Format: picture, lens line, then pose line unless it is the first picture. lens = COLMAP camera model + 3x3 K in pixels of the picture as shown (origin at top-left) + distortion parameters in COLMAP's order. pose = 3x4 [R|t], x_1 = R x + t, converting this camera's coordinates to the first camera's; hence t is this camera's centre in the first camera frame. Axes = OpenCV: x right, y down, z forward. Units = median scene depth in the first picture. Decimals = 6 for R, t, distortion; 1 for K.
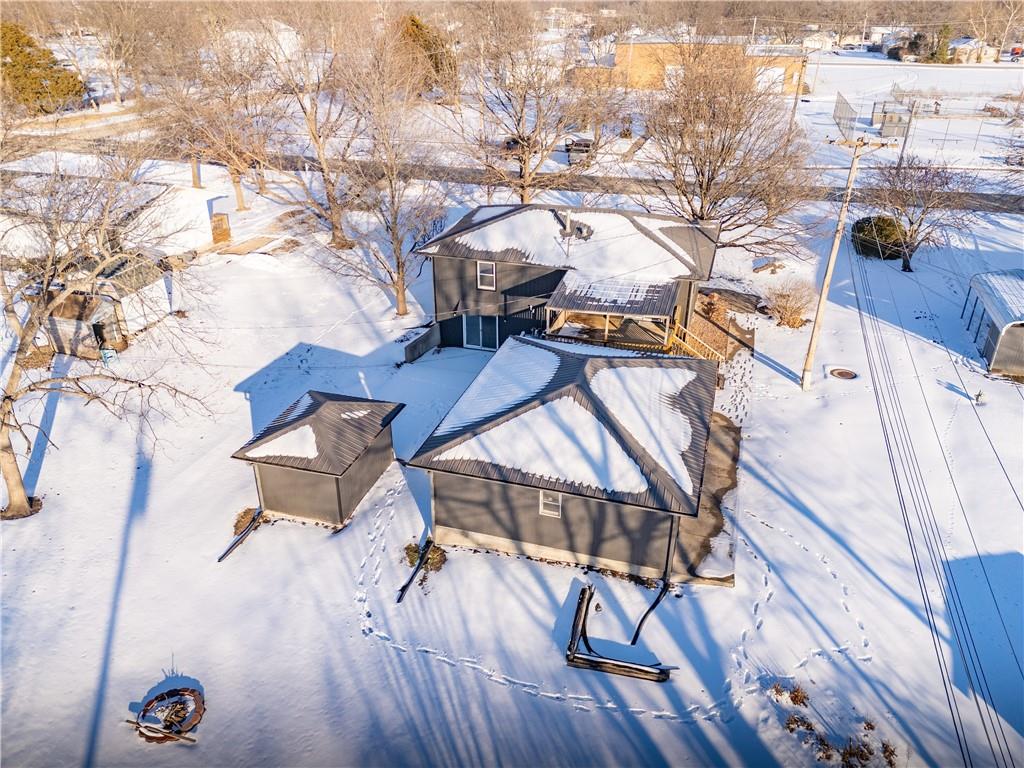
lens RADIAL K [[750.9, 0, 511.9], [0, 750.9, 381.0], [0, 0, 1]] dist [0.085589, -0.084675]
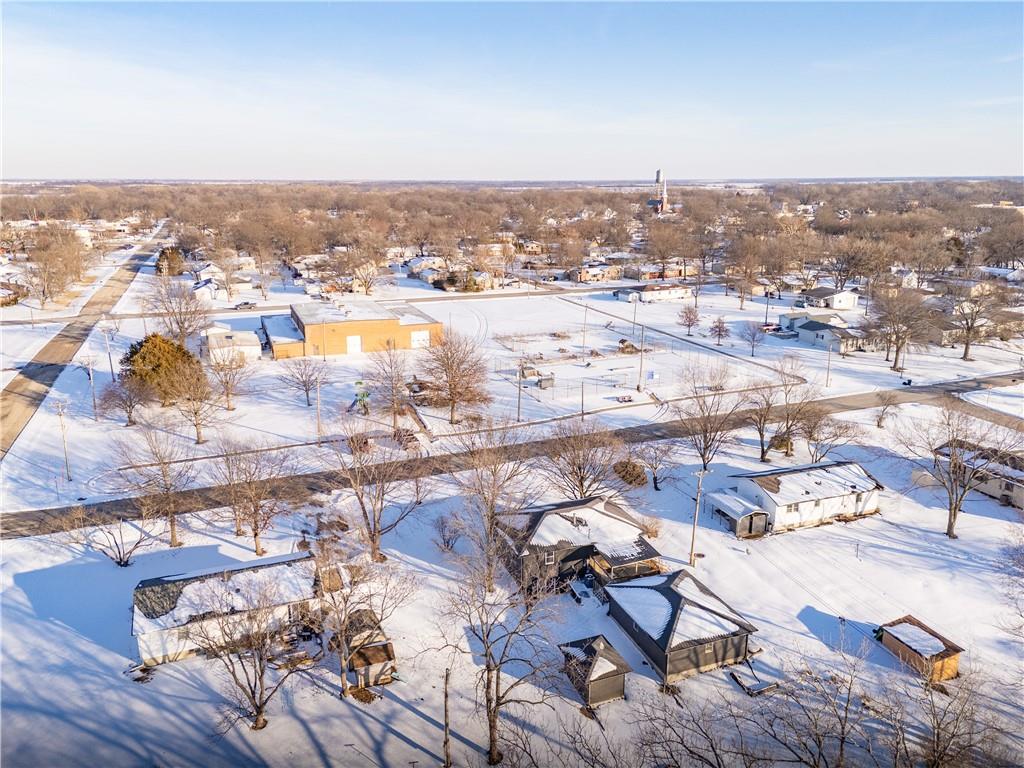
lens RADIAL K [[750.9, 0, 511.9], [0, 750.9, 381.0], [0, 0, 1]] dist [0.085589, -0.084675]
pose [[0.788725, -0.164300, 0.592383, -1.821776], [0.279002, 0.954335, -0.106786, -0.603118], [-0.547787, 0.249501, 0.798548, -0.938236]]
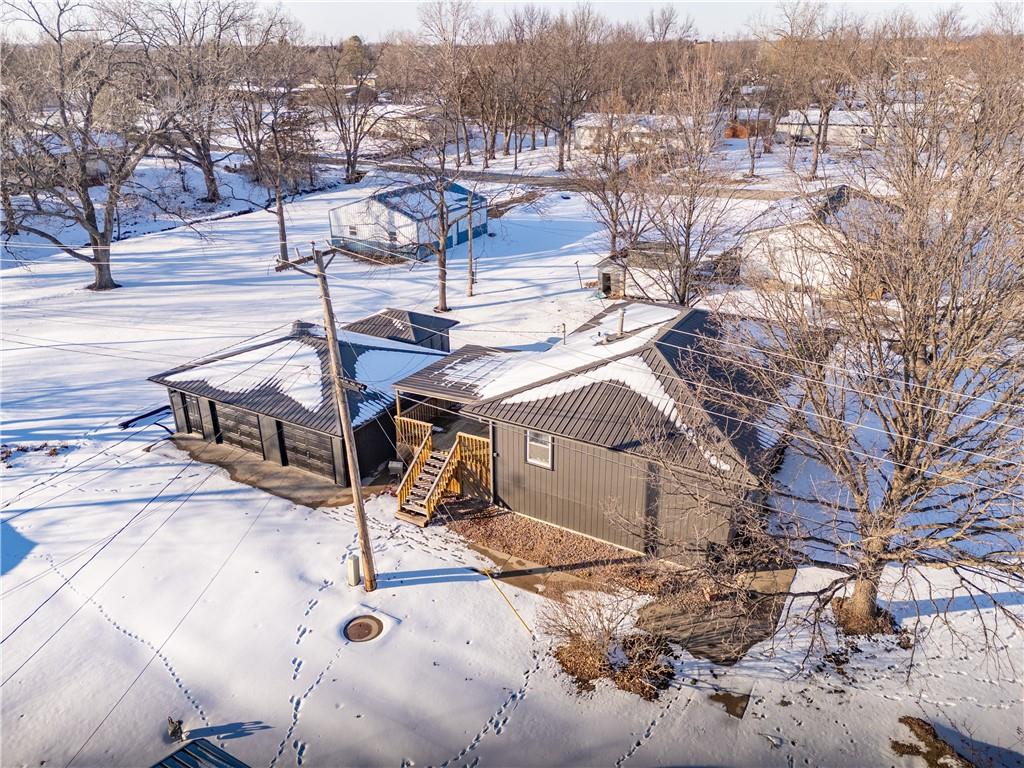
lens RADIAL K [[750.9, 0, 511.9], [0, 750.9, 381.0], [0, 0, 1]] dist [0.085589, -0.084675]
pose [[-0.216962, 0.392293, -0.893887, 1.254808], [-0.436756, 0.779925, 0.448288, -0.711542], [0.873025, 0.487671, 0.002122, 1.413706]]
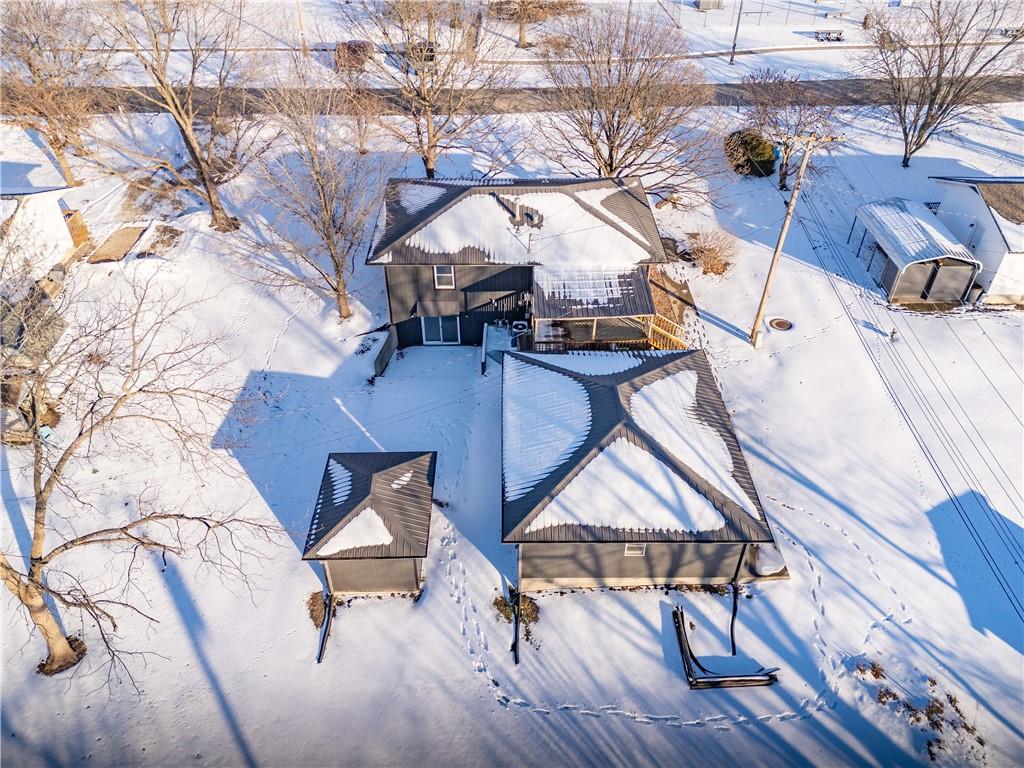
lens RADIAL K [[750.9, 0, 511.9], [0, 750.9, 381.0], [0, 0, 1]] dist [0.085589, -0.084675]
pose [[0.952918, -0.189154, 0.236997, -0.318959], [0.138359, 0.966709, 0.215243, -0.317165], [-0.269821, -0.172319, 0.947366, 0.036689]]
